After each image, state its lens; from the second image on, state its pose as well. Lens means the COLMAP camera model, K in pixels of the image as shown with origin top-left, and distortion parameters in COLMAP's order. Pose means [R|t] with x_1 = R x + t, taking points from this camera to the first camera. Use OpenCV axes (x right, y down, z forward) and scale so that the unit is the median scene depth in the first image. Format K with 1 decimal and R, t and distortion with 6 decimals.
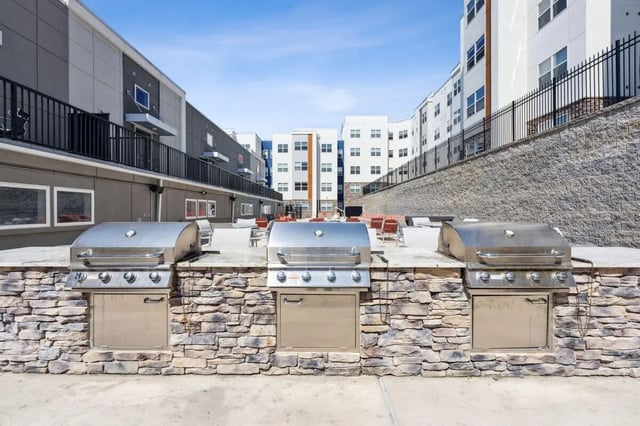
lens RADIAL K [[261.2, 0, 320.1], [0, 261.2, 211.3], [0, 0, 1]] dist [-0.003484, 0.000064]
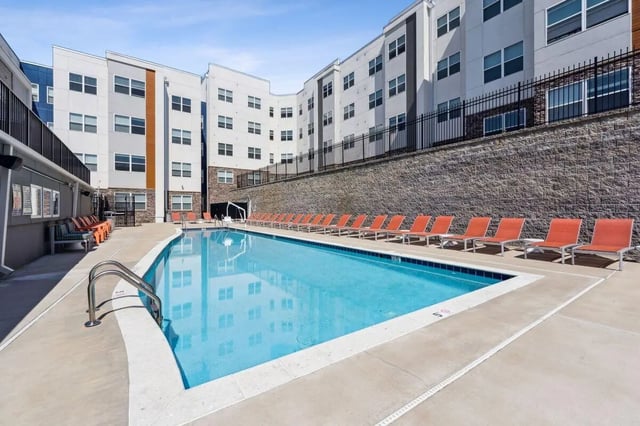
lens RADIAL K [[261.2, 0, 319.6], [0, 261.2, 211.8], [0, 0, 1]] dist [-0.003484, 0.000064]
pose [[0.810735, -0.005517, 0.585387, -0.068709], [0.003143, 0.999982, 0.005072, 0.000470], [-0.585405, -0.002272, 0.810738, 0.335070]]
